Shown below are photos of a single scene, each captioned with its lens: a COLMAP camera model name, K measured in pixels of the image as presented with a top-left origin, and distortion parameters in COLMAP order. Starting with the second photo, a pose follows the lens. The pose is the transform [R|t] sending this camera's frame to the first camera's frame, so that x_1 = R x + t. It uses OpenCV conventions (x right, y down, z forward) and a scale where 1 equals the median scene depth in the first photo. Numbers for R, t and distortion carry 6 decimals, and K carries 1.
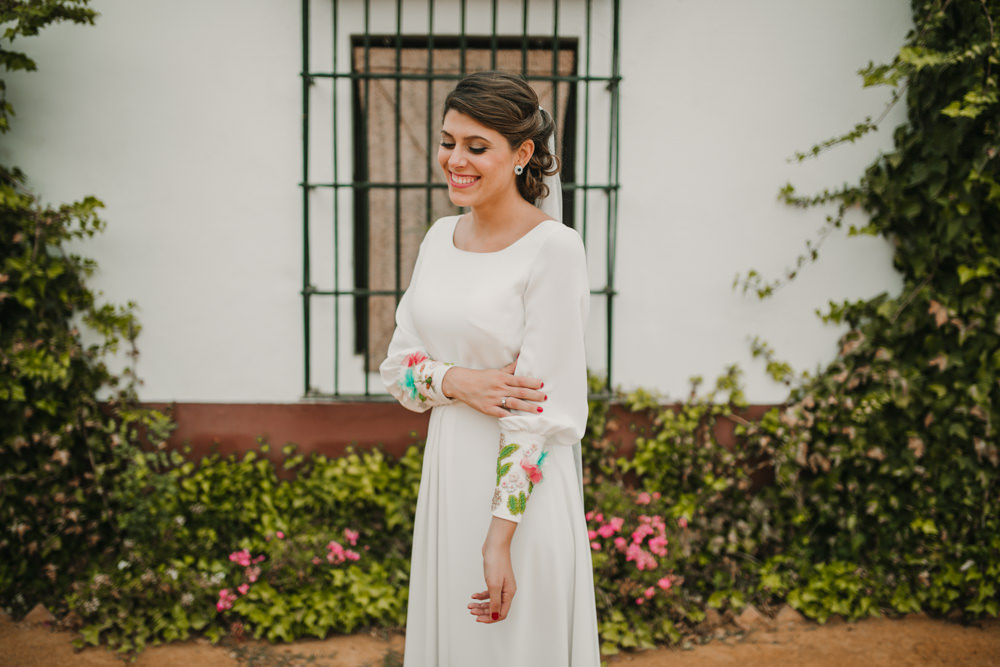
lens RADIAL K [[991.6, 0, 504.7], [0, 991.6, 331.0], [0, 0, 1]] dist [-0.031598, 0.023831]
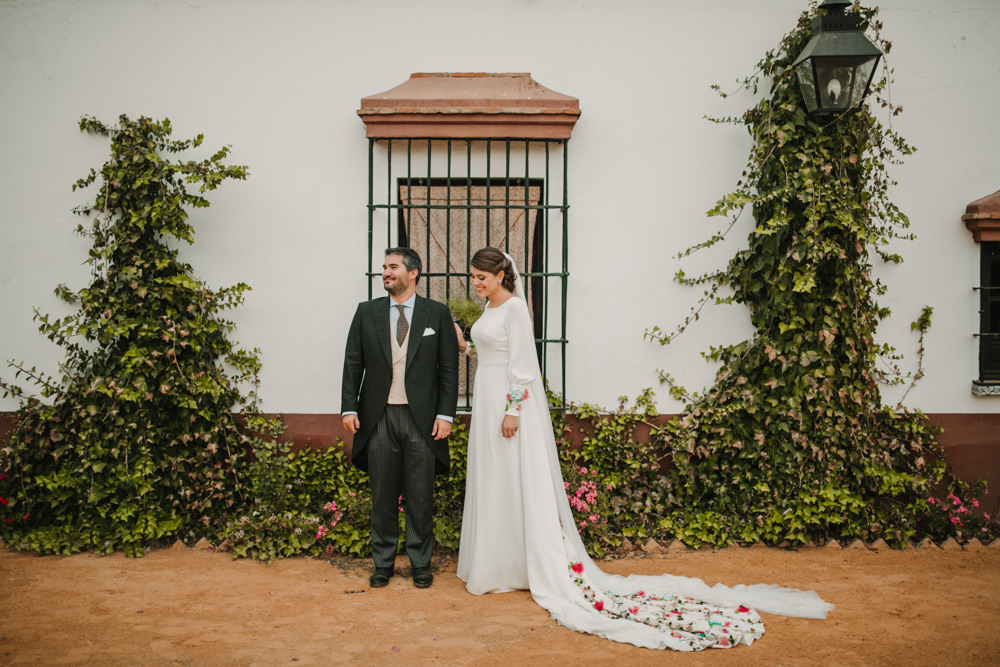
lens RADIAL K [[974.4, 0, 500.0], [0, 974.4, 333.5], [0, 0, 1]] dist [-0.040917, 0.027751]
pose [[0.999831, -0.004367, -0.017871, 0.033536], [0.003319, 0.998298, -0.058230, 0.038388], [0.018095, 0.058161, 0.998143, -0.534956]]
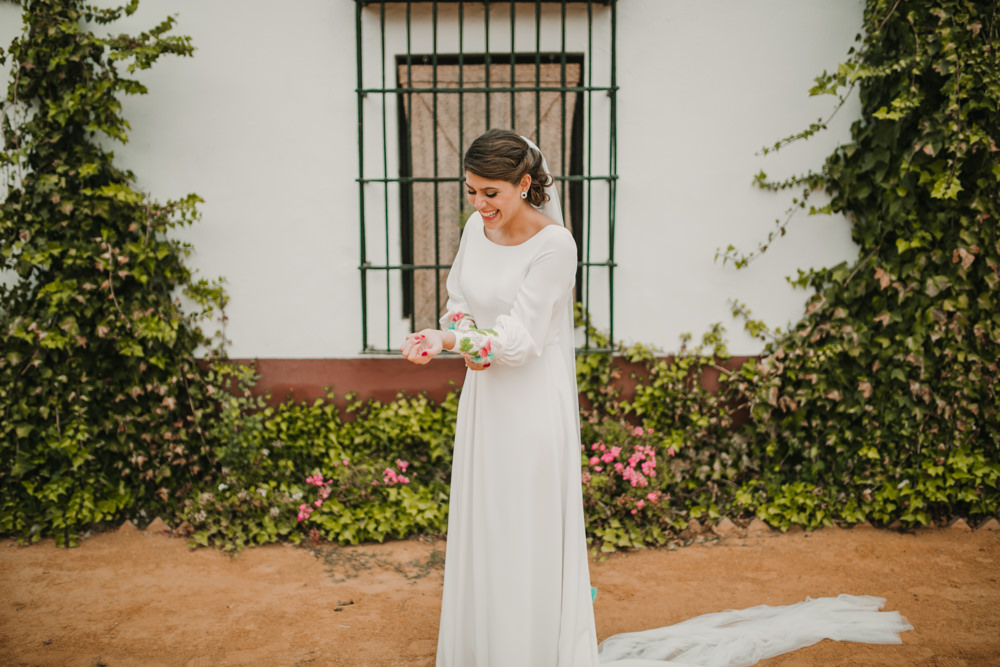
lens RADIAL K [[974.4, 0, 500.0], [0, 974.4, 333.5], [0, 0, 1]] dist [-0.040917, 0.027751]
pose [[0.998954, -0.010027, -0.044603, 0.022400], [0.011461, 0.999421, 0.032029, 0.006047], [0.044256, -0.032507, 0.998491, -0.200005]]
